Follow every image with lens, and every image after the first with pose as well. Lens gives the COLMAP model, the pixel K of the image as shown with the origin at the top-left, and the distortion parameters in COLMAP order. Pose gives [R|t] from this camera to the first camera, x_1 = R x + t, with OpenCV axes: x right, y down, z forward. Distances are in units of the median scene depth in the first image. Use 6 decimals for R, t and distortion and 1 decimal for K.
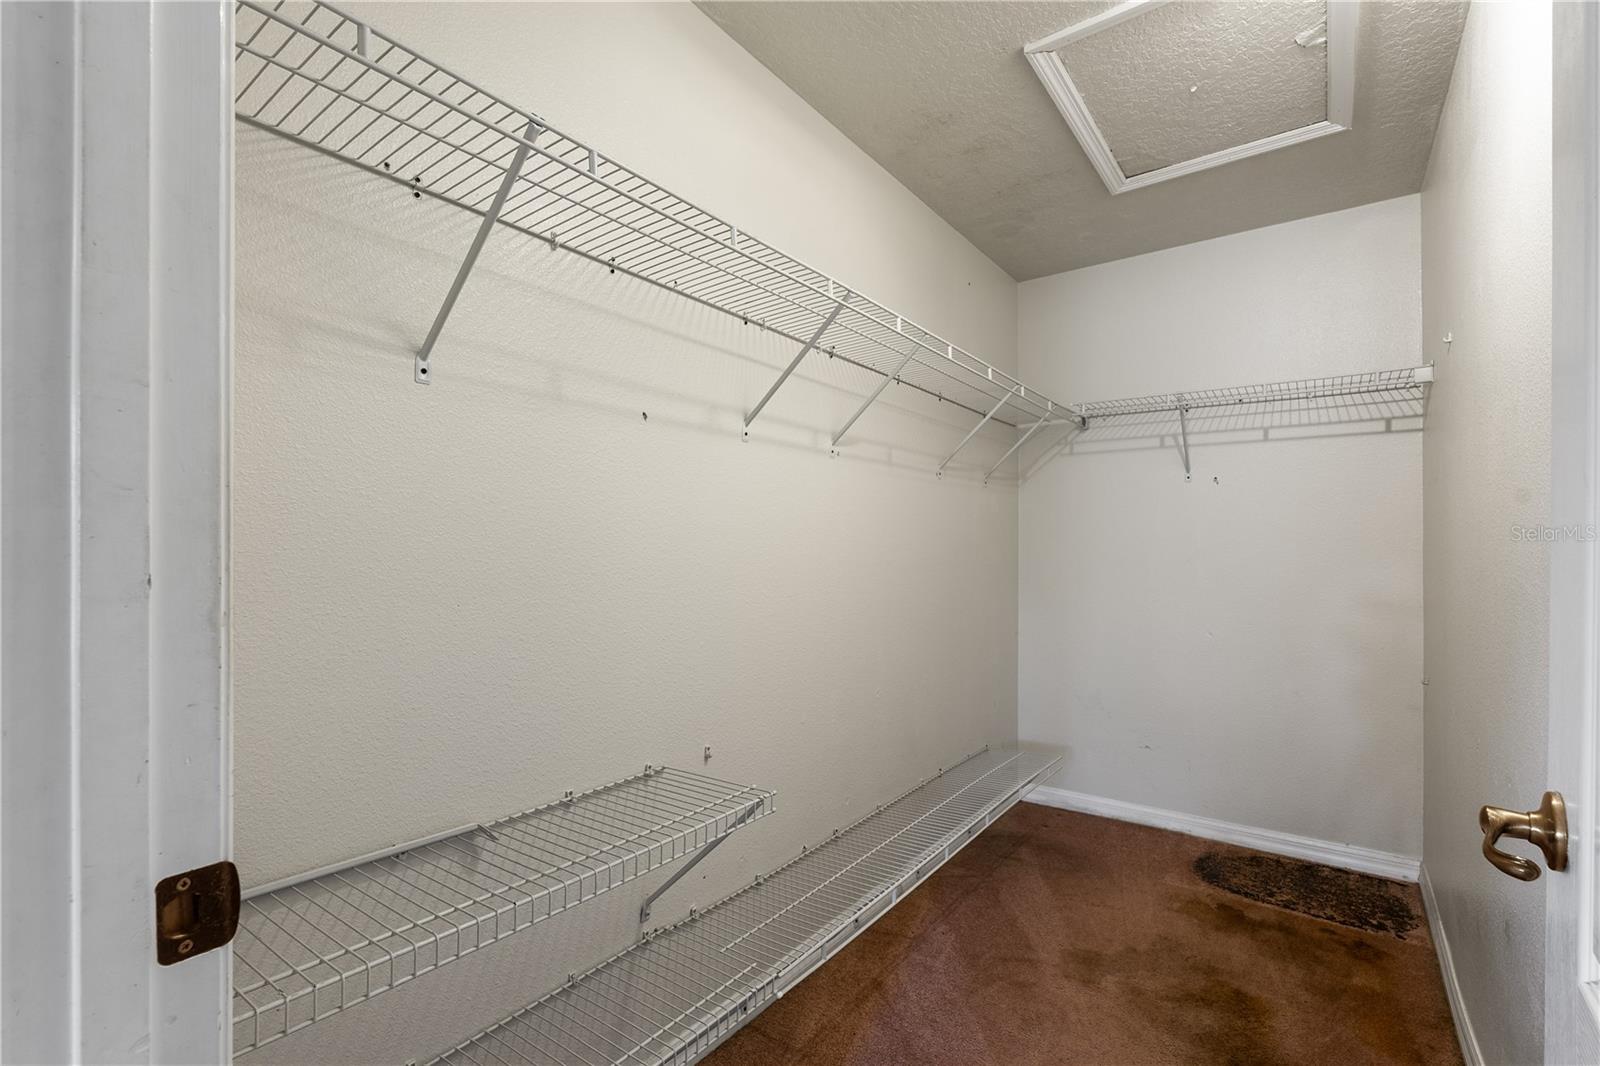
lens RADIAL K [[708.4, 0, 792.1], [0, 708.4, 548.3], [0, 0, 1]] dist [-0.007175, 0.001852]
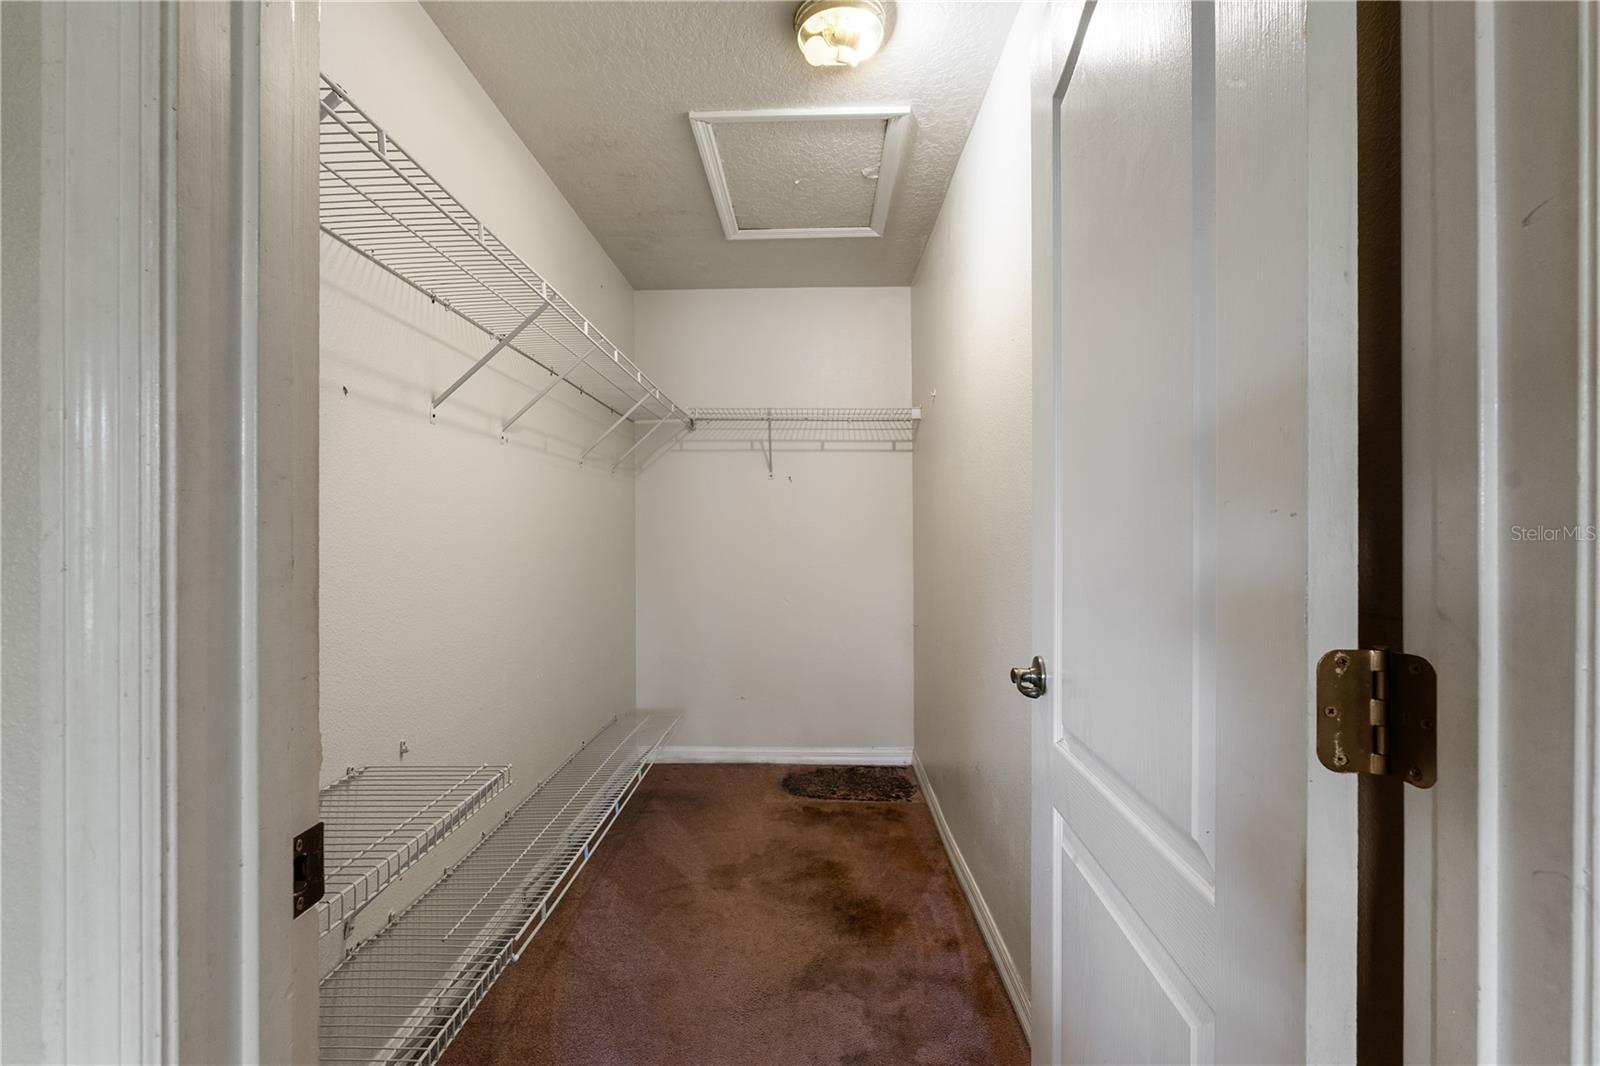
lens RADIAL K [[708.4, 0, 802.0], [0, 708.4, 530.1], [0, 0, 1]] dist [-0.007175, 0.001852]
pose [[0.814198, 0.000661, 0.580587, -0.181922], [0.002188, 0.999989, -0.004207, 0.000400], [-0.580583, 0.004695, 0.814187, -0.068933]]
